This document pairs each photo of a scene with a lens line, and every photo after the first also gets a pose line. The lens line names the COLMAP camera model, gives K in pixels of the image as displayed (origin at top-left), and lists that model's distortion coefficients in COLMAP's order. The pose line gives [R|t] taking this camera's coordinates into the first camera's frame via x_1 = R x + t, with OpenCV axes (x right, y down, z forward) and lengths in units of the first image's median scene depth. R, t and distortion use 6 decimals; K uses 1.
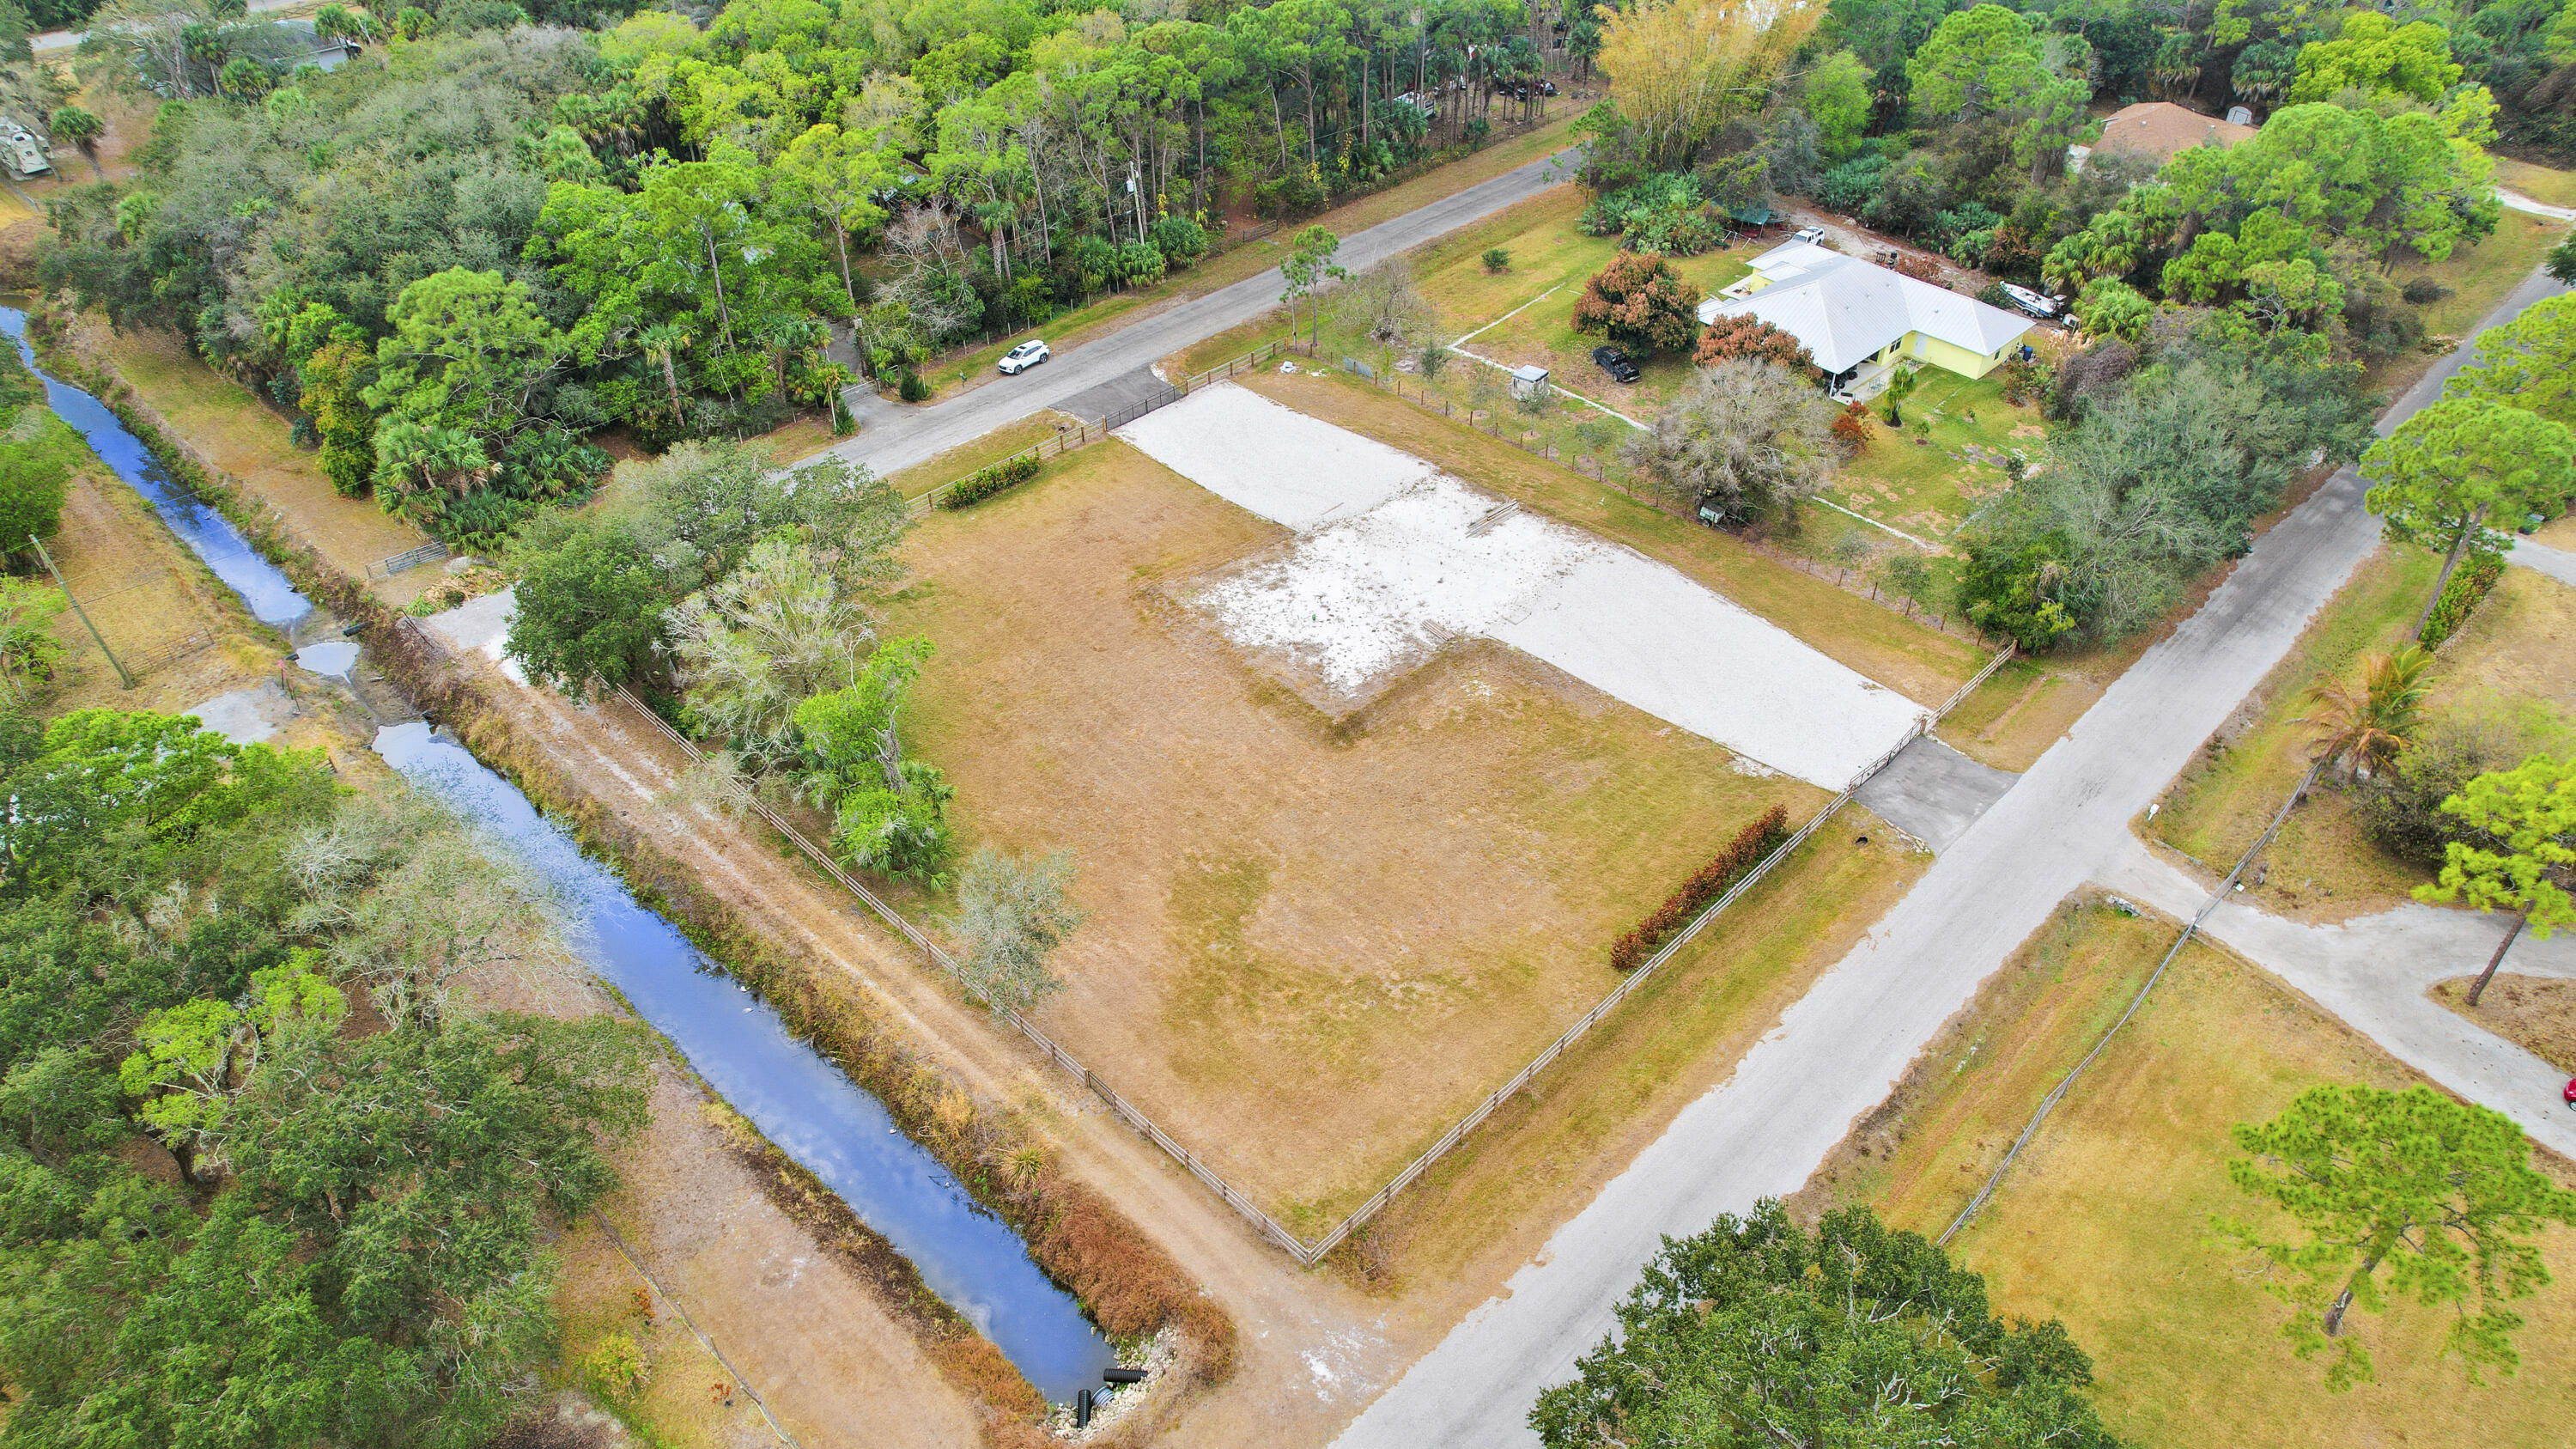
lens RADIAL K [[1644.0, 0, 1285.7], [0, 1644.0, 729.2], [0, 0, 1]] dist [-0.078721, 0.069208]
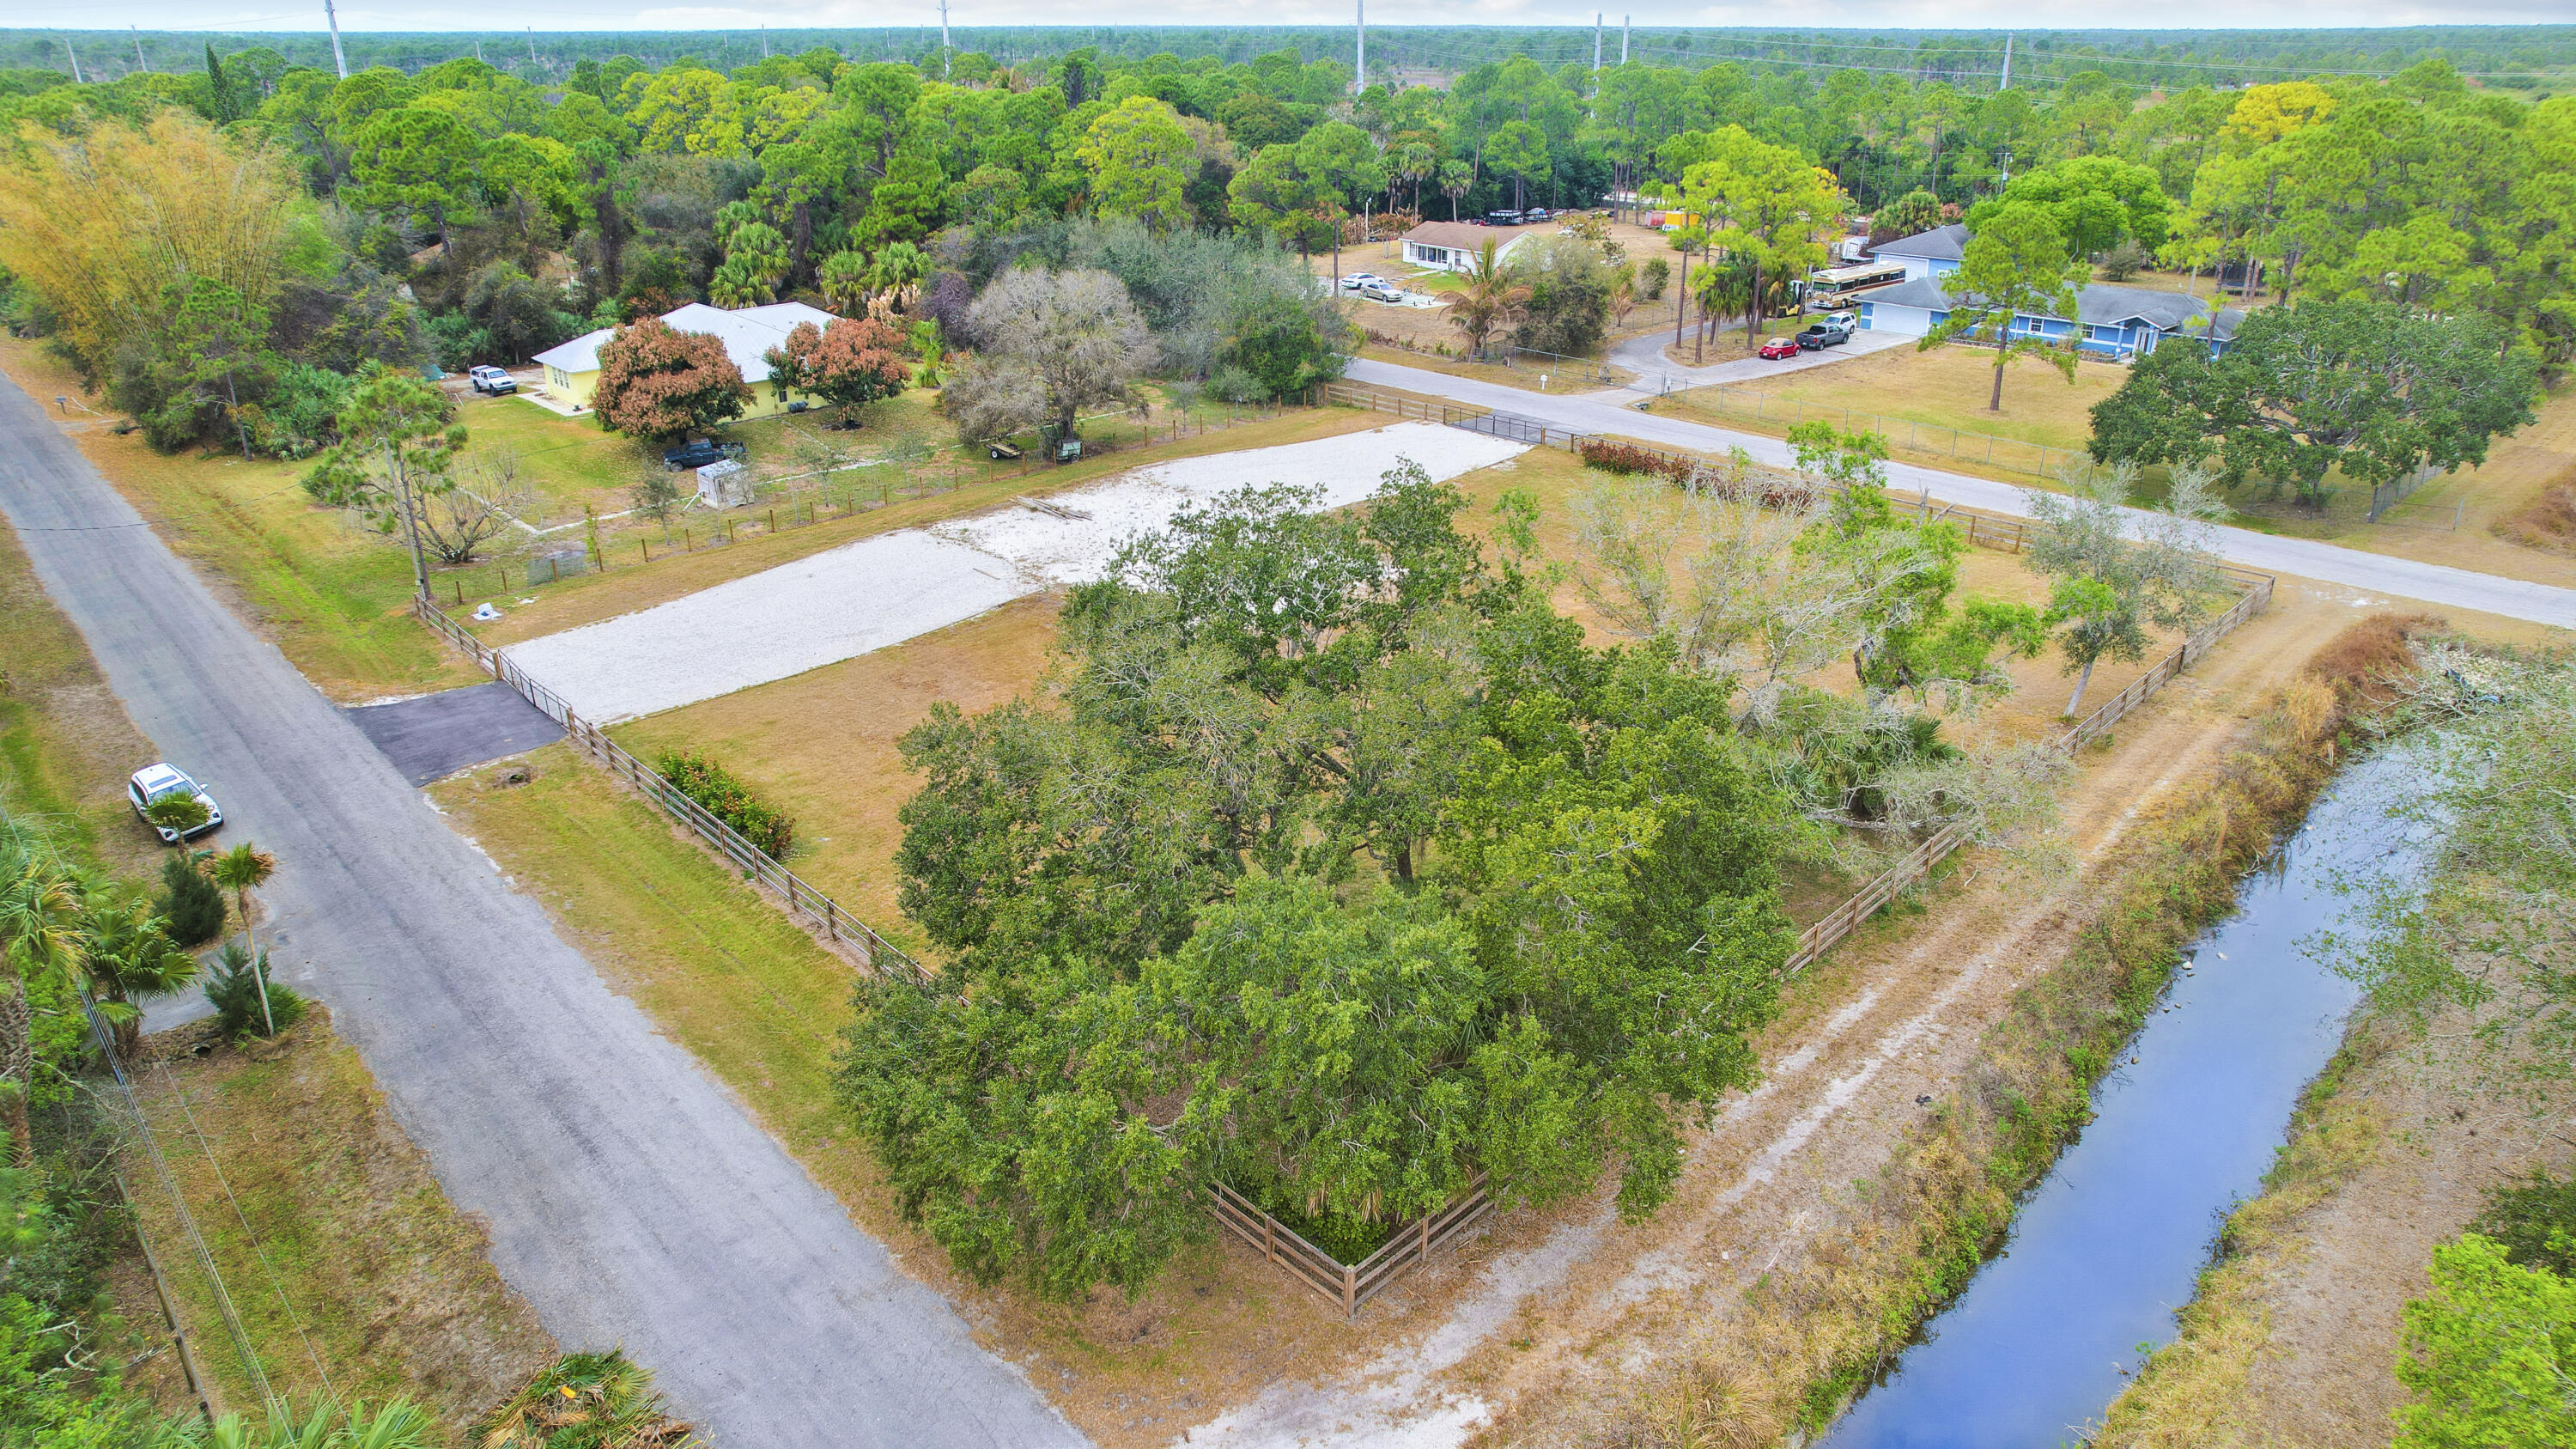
lens RADIAL K [[1647.3, 0, 1286.5], [0, 1647.3, 724.2], [0, 0, 1]] dist [-0.085975, 0.083065]
pose [[0.024829, -0.392248, 0.919524, -0.693871], [0.639008, 0.713593, 0.287148, -0.231390], [-0.768800, 0.580454, 0.268367, 0.852313]]
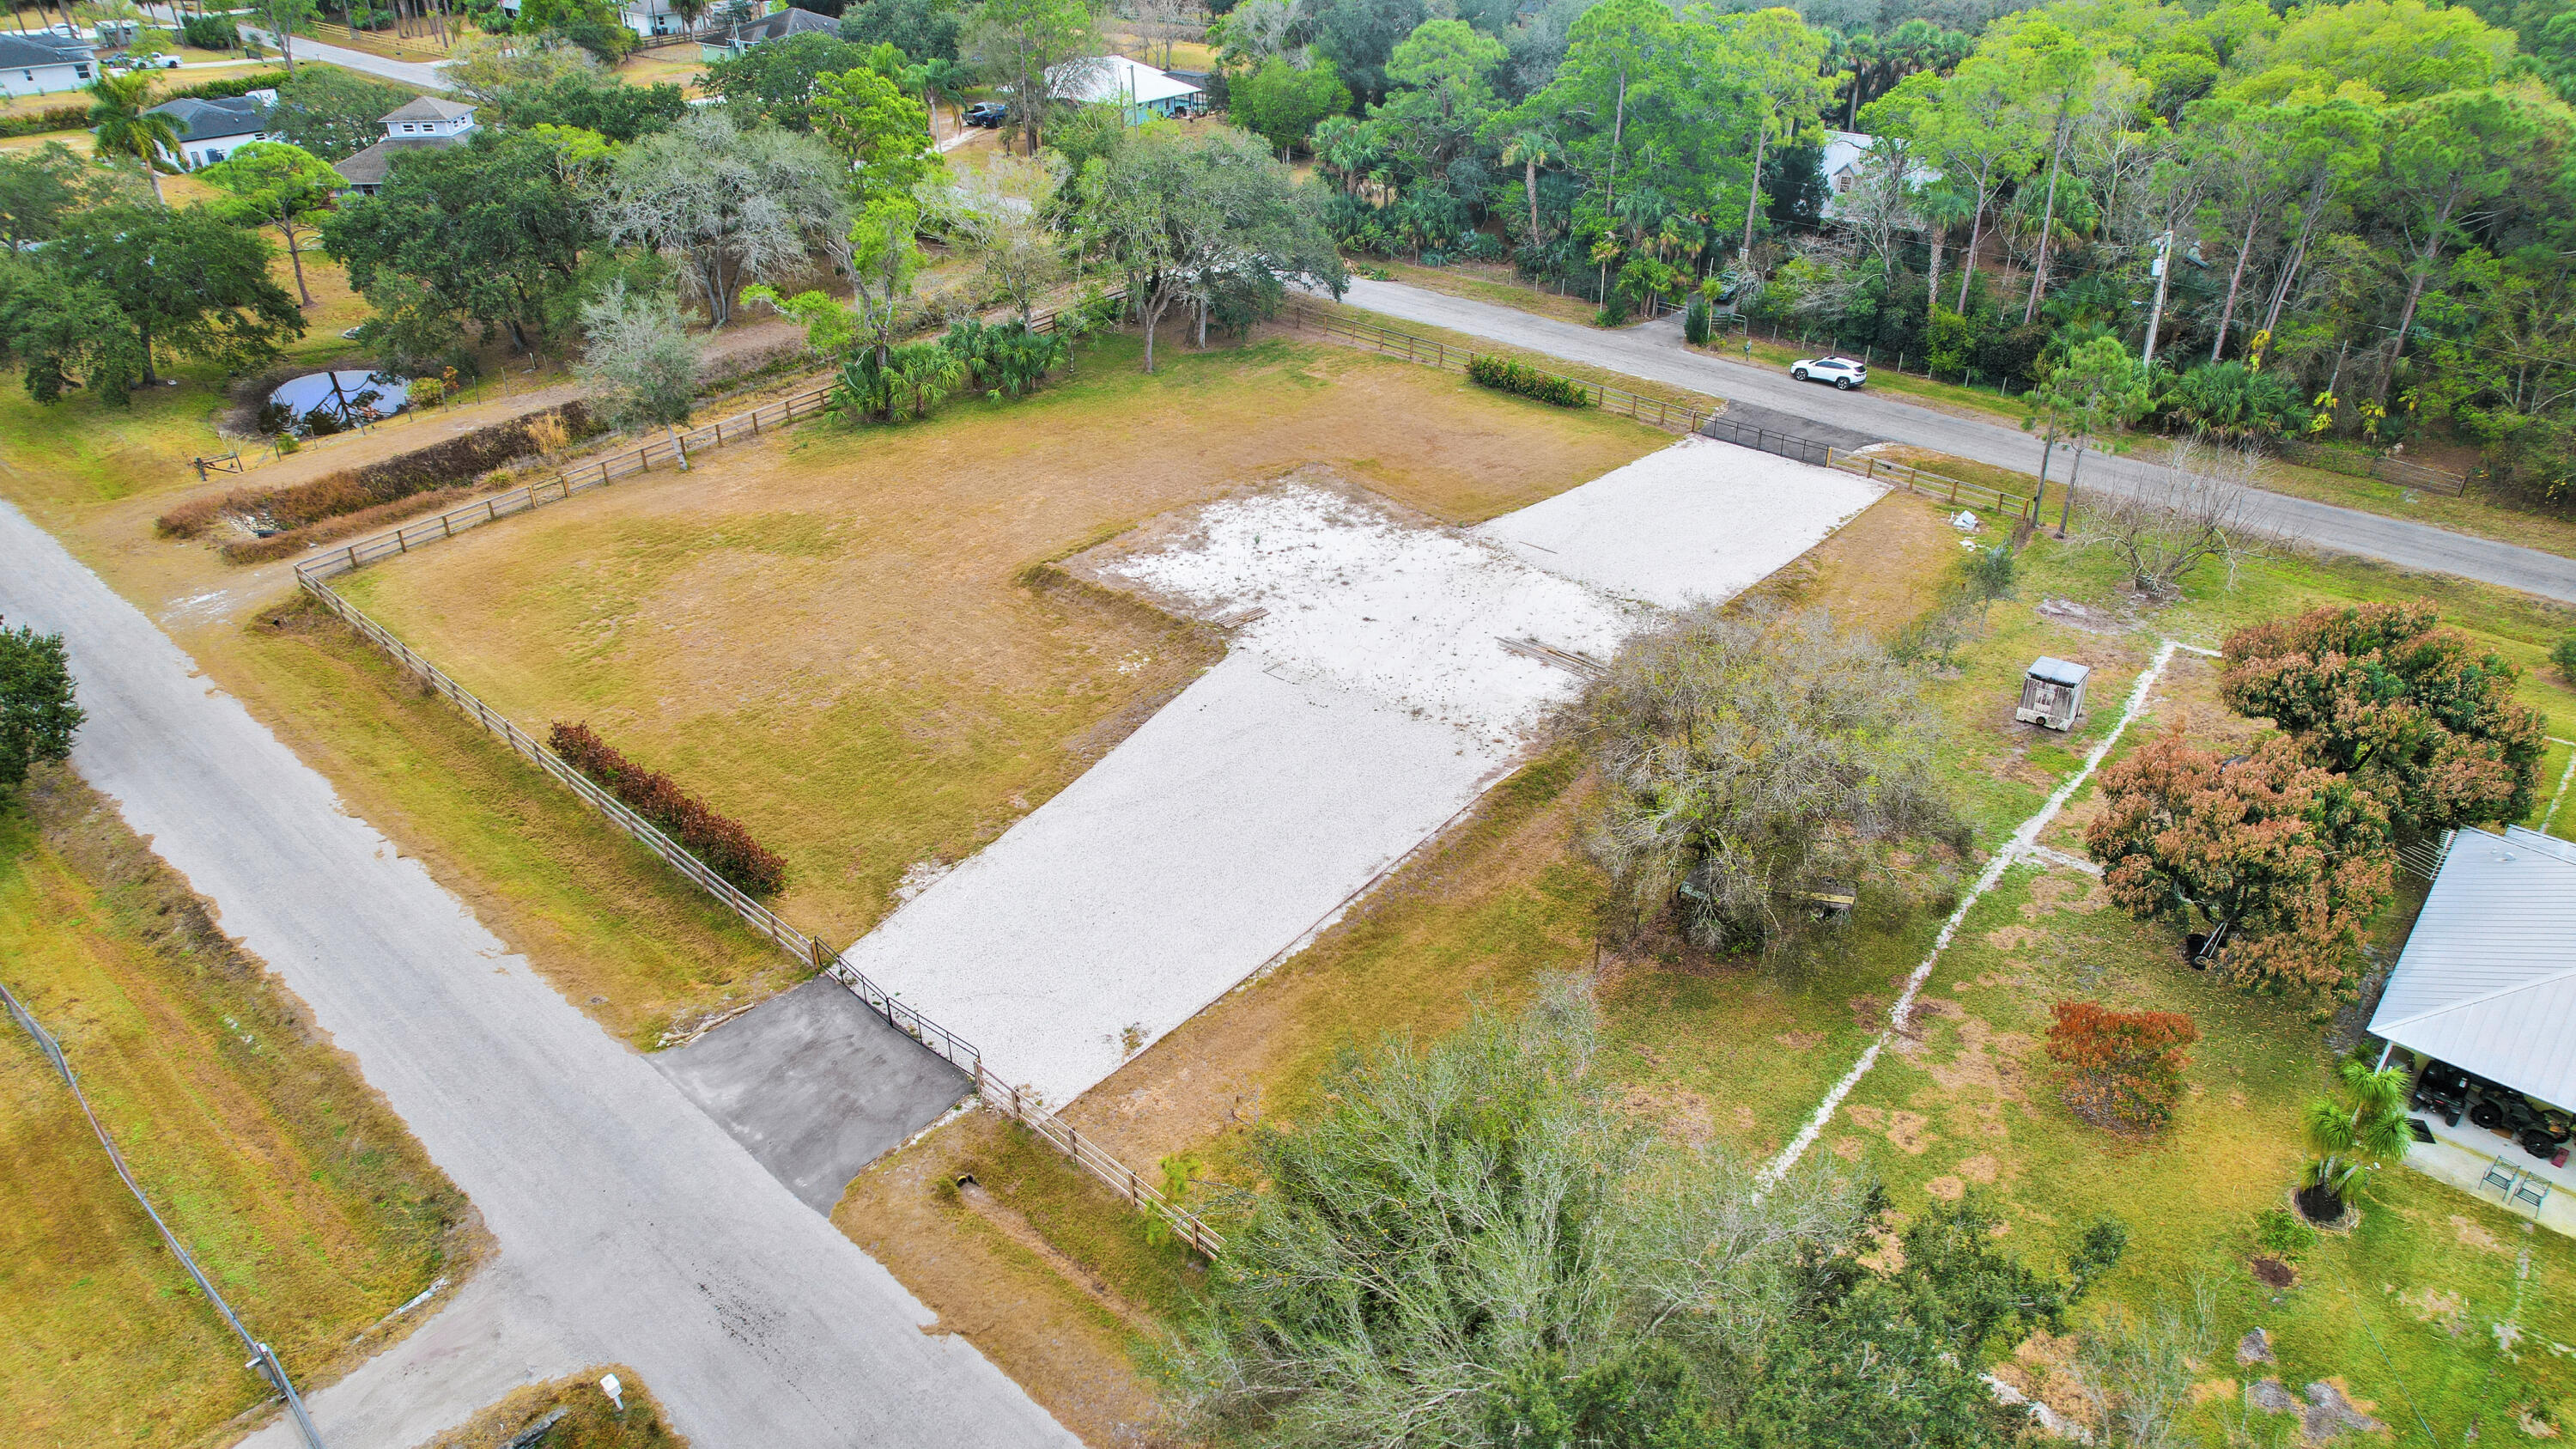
lens RADIAL K [[1647.3, 0, 1286.5], [0, 1647.3, 724.2], [0, 0, 1]] dist [-0.085975, 0.083065]
pose [[0.076509, 0.514376, -0.854145, 0.728933], [-0.627761, 0.690399, 0.359535, -0.297697], [0.774637, 0.508691, 0.375727, 0.783148]]
